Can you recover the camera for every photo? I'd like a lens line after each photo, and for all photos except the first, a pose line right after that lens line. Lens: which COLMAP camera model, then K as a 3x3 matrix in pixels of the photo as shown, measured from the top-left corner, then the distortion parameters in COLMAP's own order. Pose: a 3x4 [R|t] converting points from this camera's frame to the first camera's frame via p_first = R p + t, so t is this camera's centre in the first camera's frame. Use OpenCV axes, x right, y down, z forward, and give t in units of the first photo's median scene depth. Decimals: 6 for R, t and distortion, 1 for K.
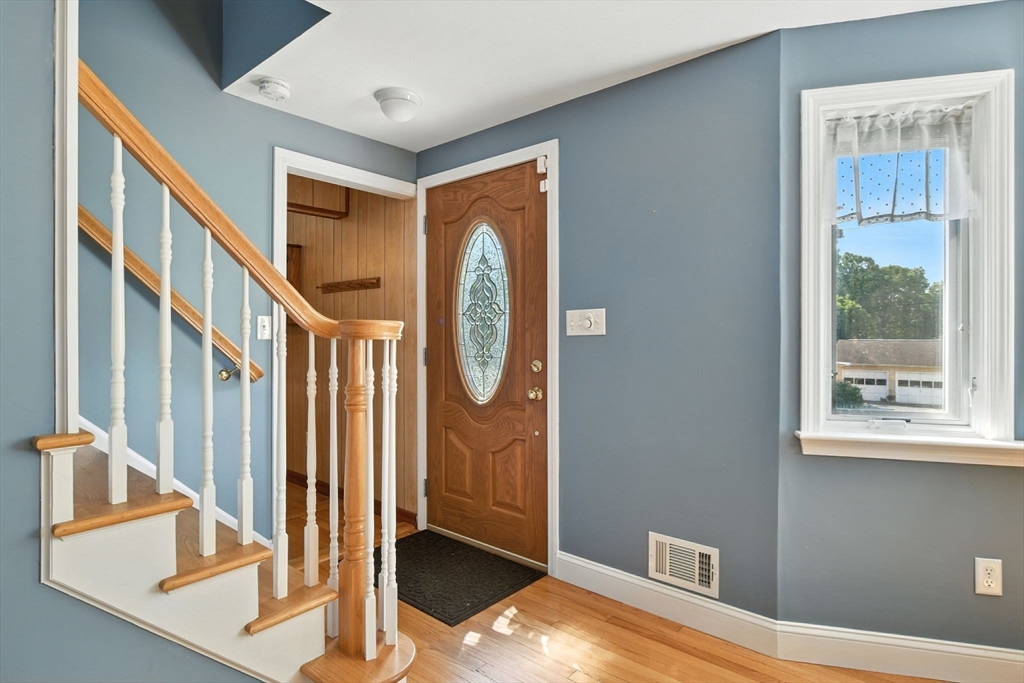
lens RADIAL K [[543.0, 0, 510.1], [0, 543.0, 331.2], [0, 0, 1]] dist [-0.015889, 0.004684]
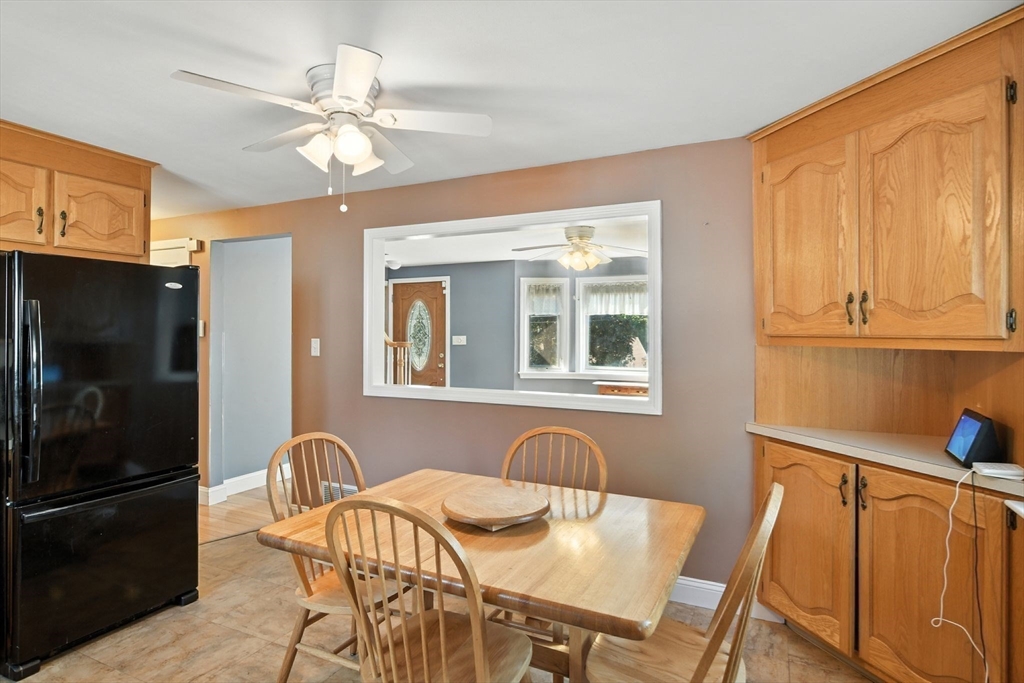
lens RADIAL K [[543.0, 0, 505.8], [0, 543.0, 339.3], [0, 0, 1]] dist [-0.015889, 0.004684]
pose [[0.969144, 0.003682, 0.246470, -0.374032], [-0.005260, 0.999970, 0.005745, -0.043470], [-0.246441, -0.006864, 0.969133, -2.096113]]
